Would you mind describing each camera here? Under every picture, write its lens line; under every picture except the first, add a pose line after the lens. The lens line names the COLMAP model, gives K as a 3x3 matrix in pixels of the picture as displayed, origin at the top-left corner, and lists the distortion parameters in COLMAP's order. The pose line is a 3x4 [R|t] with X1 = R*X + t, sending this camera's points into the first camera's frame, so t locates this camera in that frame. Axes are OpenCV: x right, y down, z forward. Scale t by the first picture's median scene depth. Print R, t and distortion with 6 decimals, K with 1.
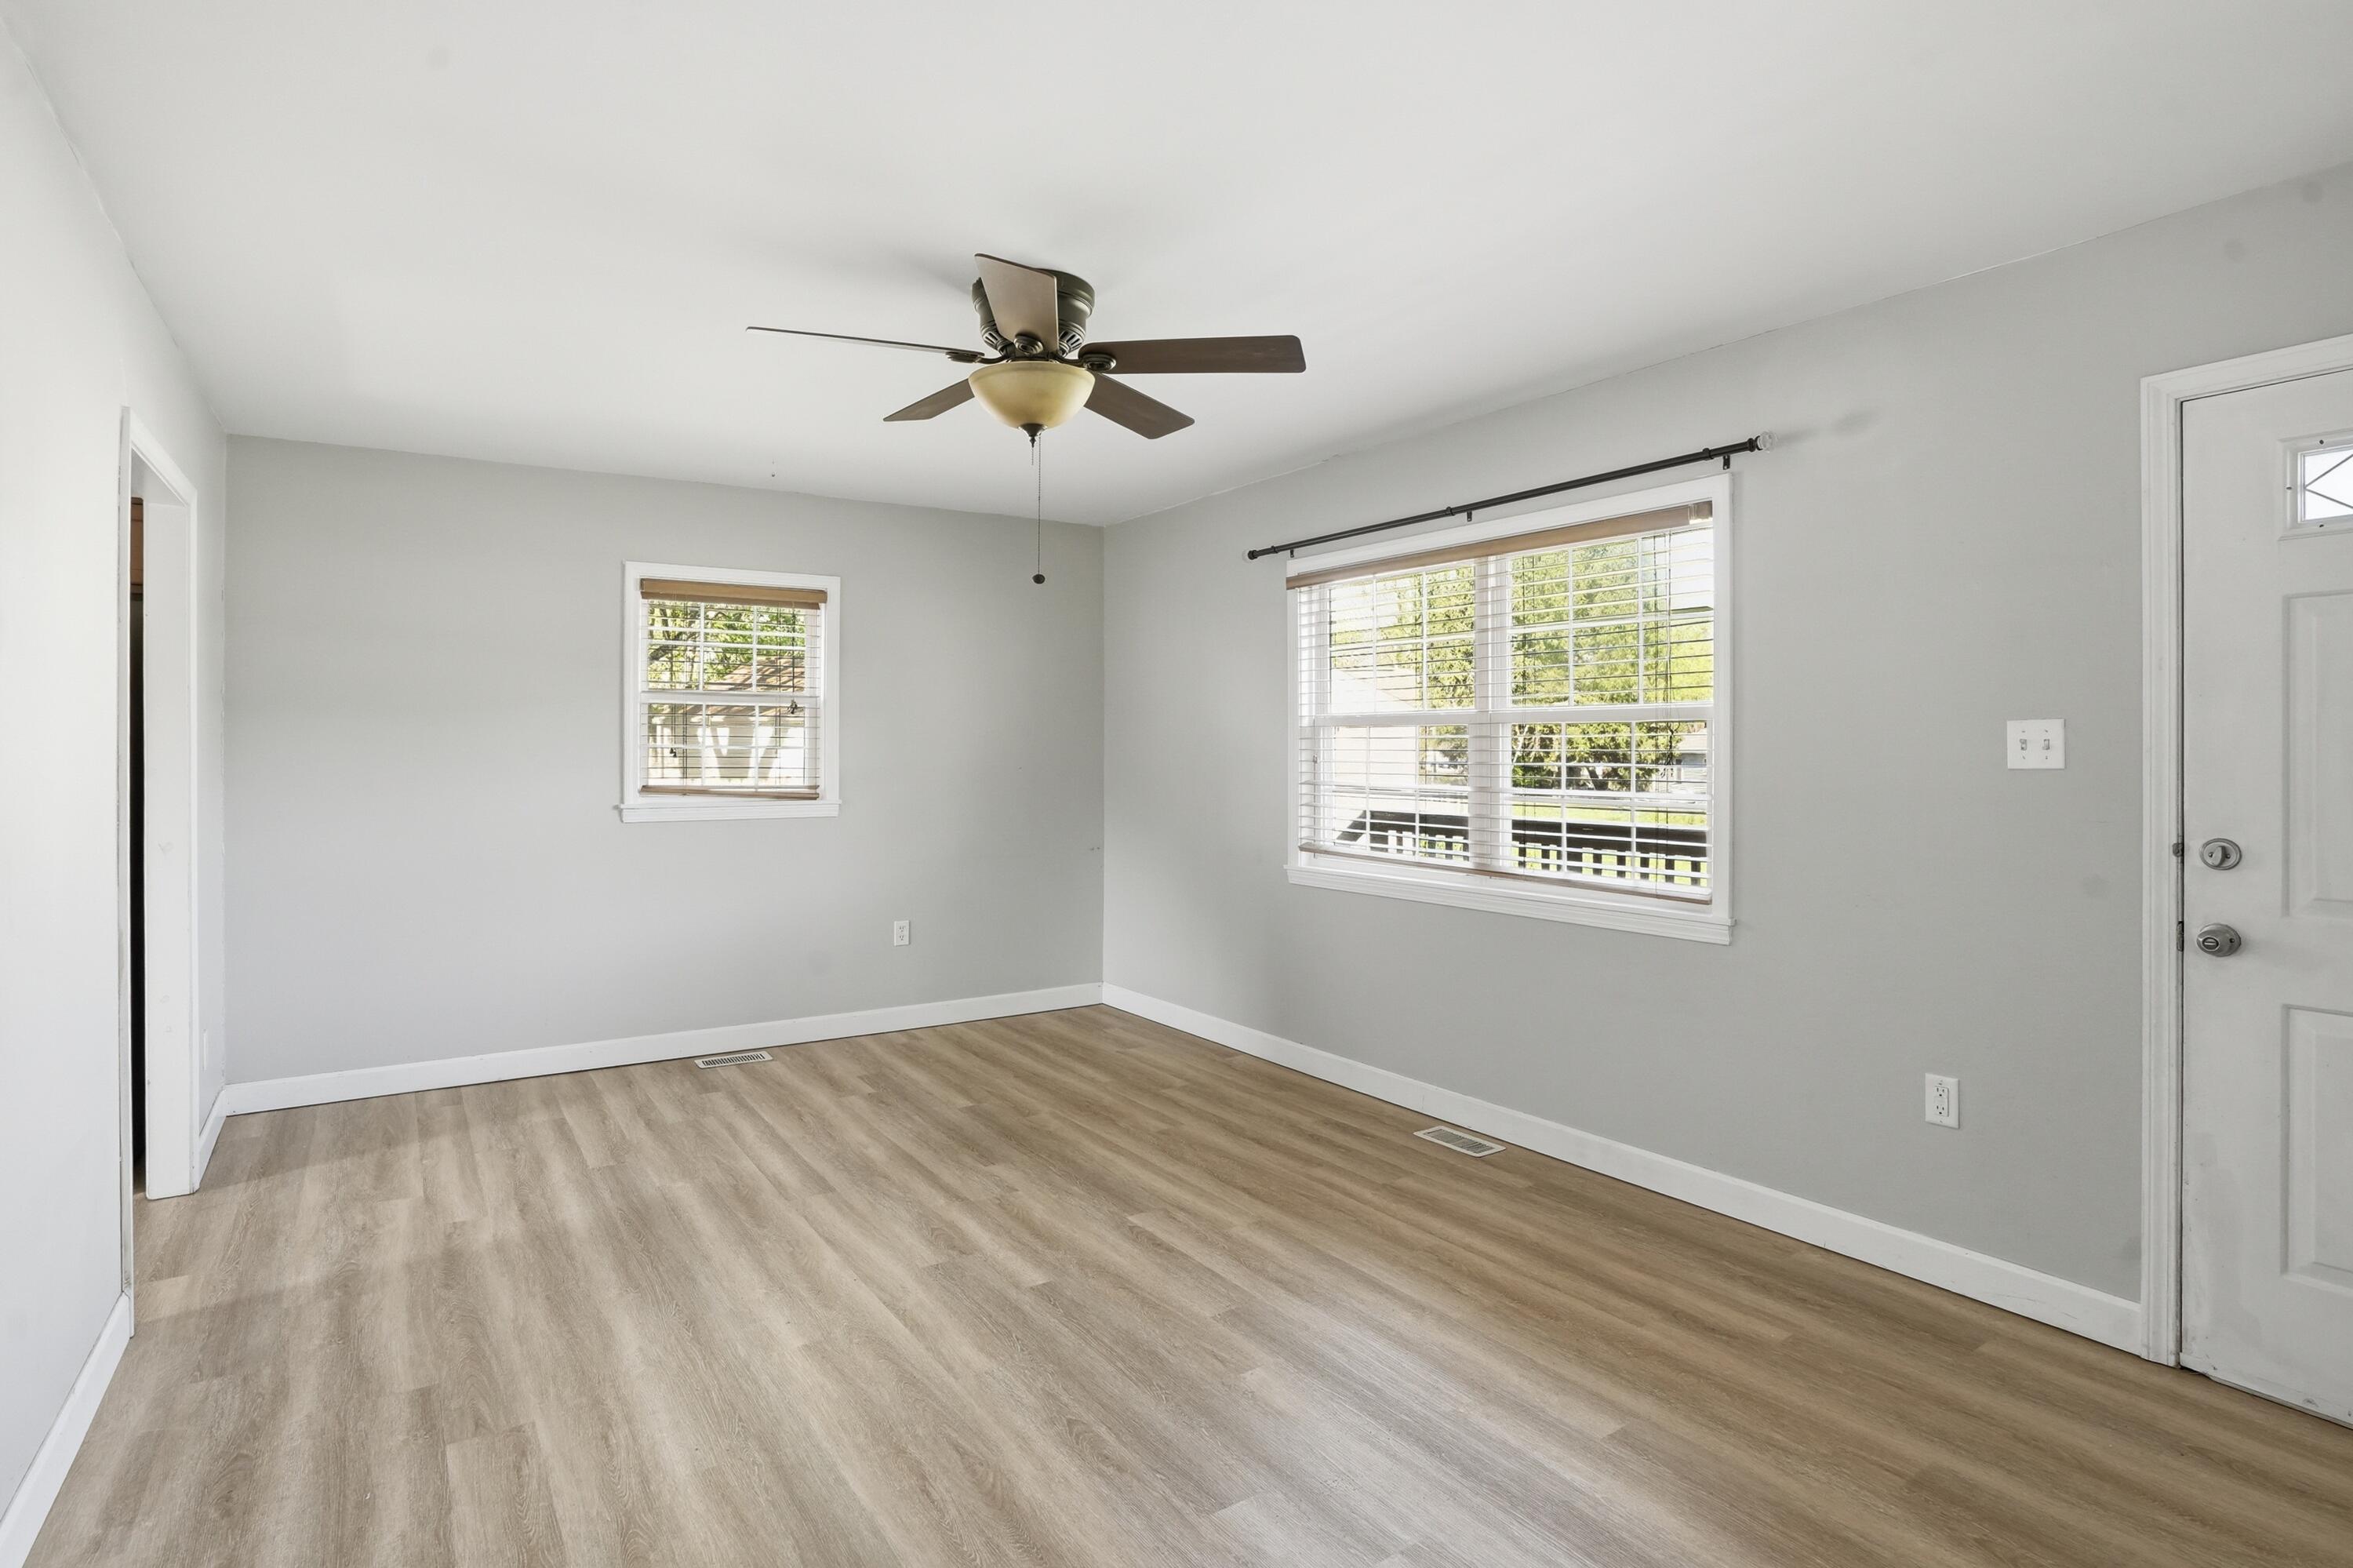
lens RADIAL K [[1213.1, 0, 1182.9], [0, 1213.1, 741.4], [0, 0, 1]] dist [-0.029815, 0.002340]
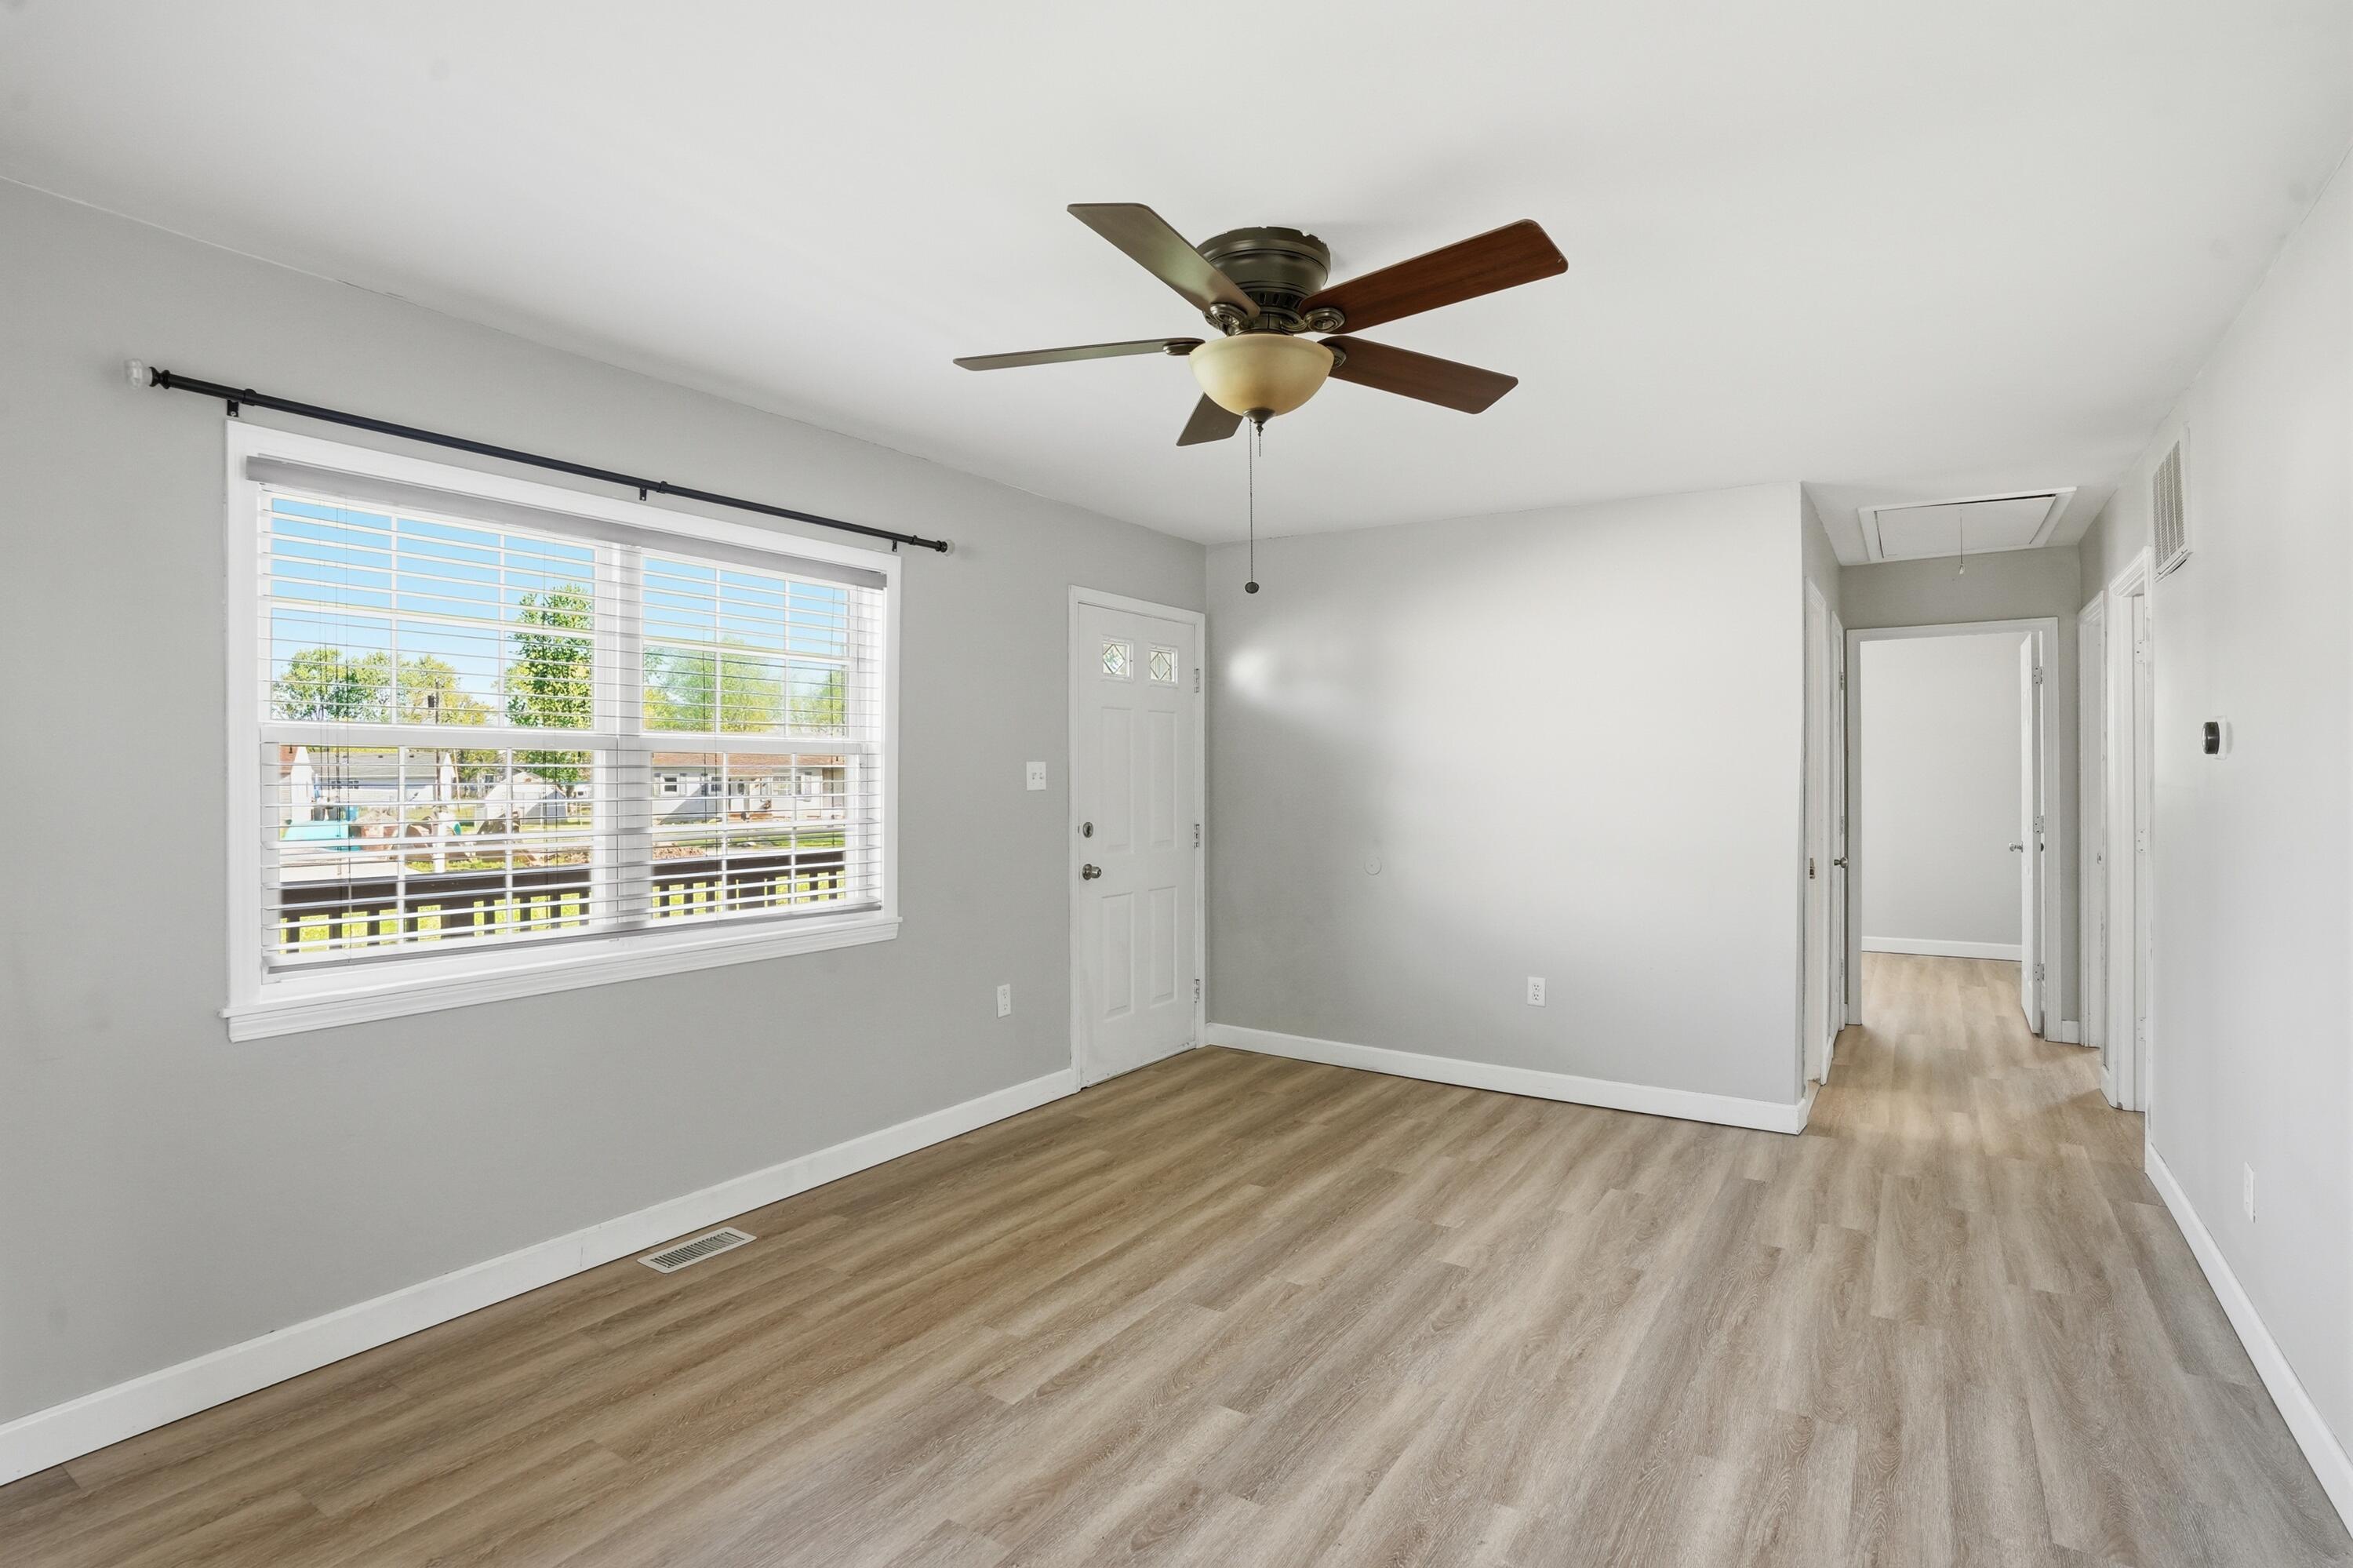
lens RADIAL K [[1168.9, 0, 1164.1], [0, 1168.9, 774.7], [0, 0, 1]] dist [-0.040586, 0.004583]
pose [[-0.381747, 0.002469, 0.924263, -0.753446], [-0.002065, 0.999992, -0.003524, 0.004807], [-0.924264, -0.003254, -0.381739, 1.197981]]
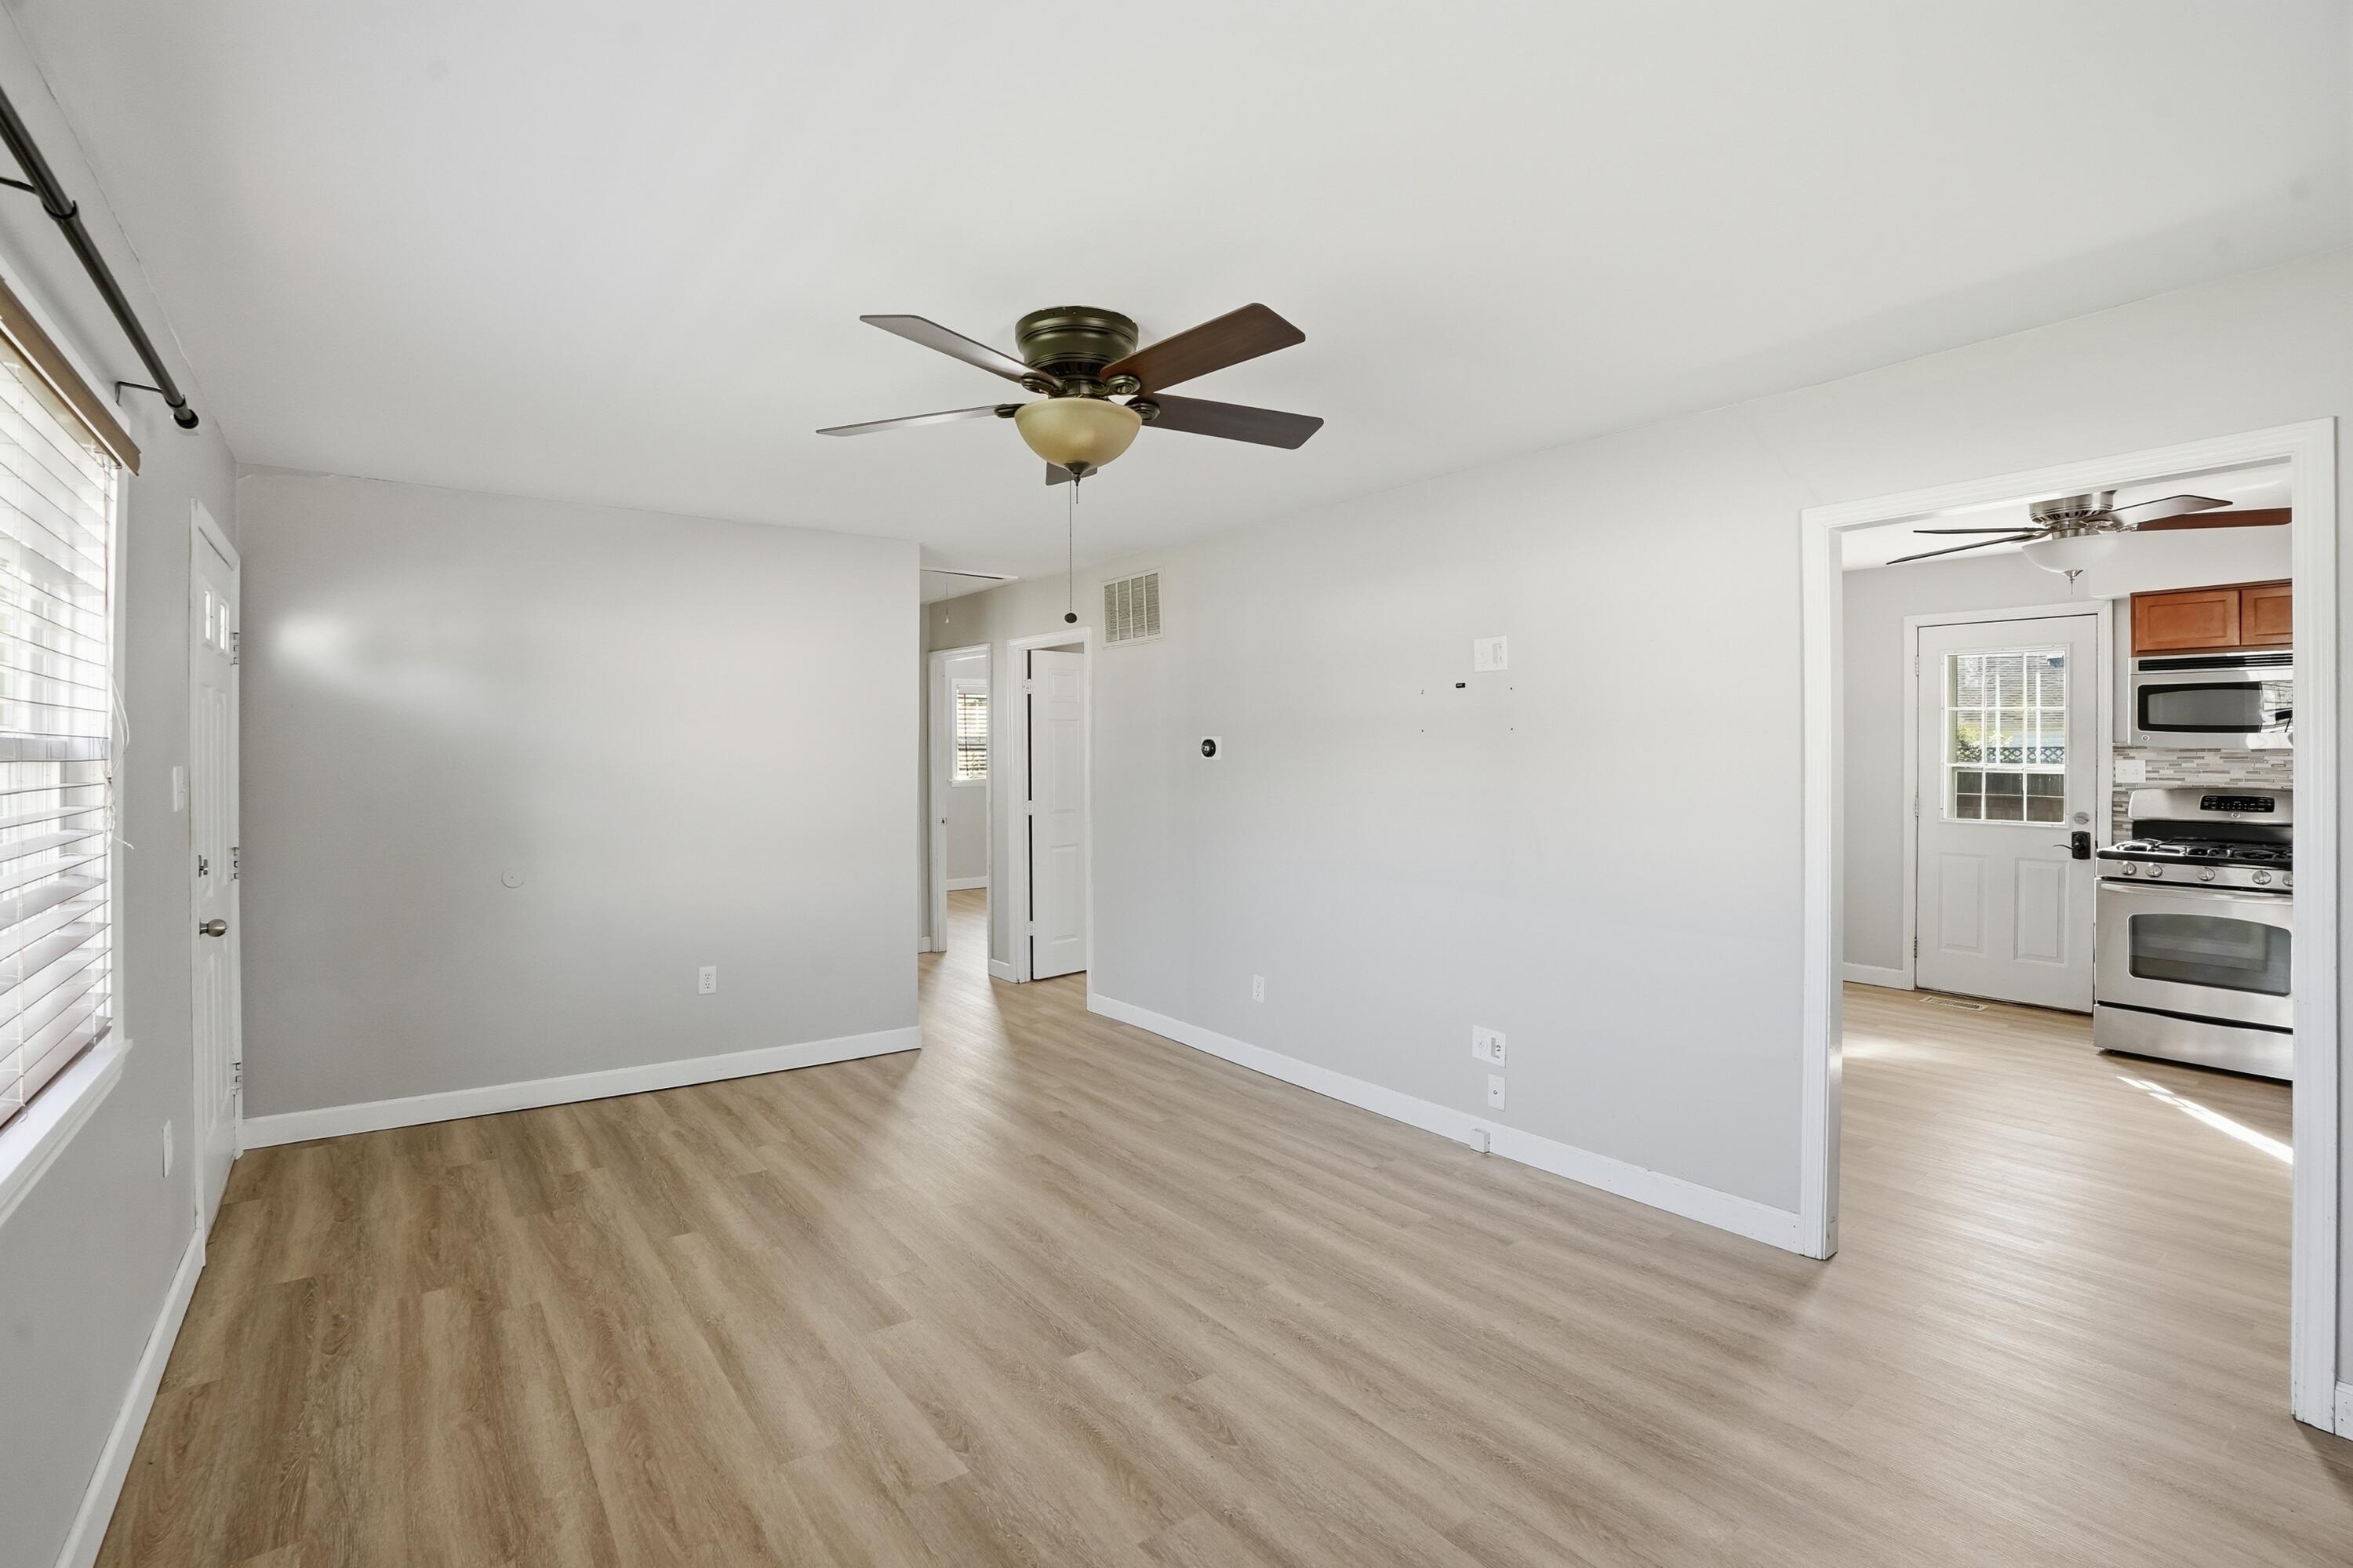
lens RADIAL K [[1094.1, 0, 1155.1], [0, 1094.1, 751.0], [0, 0, 1]] dist [-0.027696, 0.003014]
pose [[-0.999637, 0.004961, -0.026479, -0.141006], [0.005128, 0.999967, -0.006244, -0.016928], [0.026447, -0.006377, -0.999630, 1.640962]]
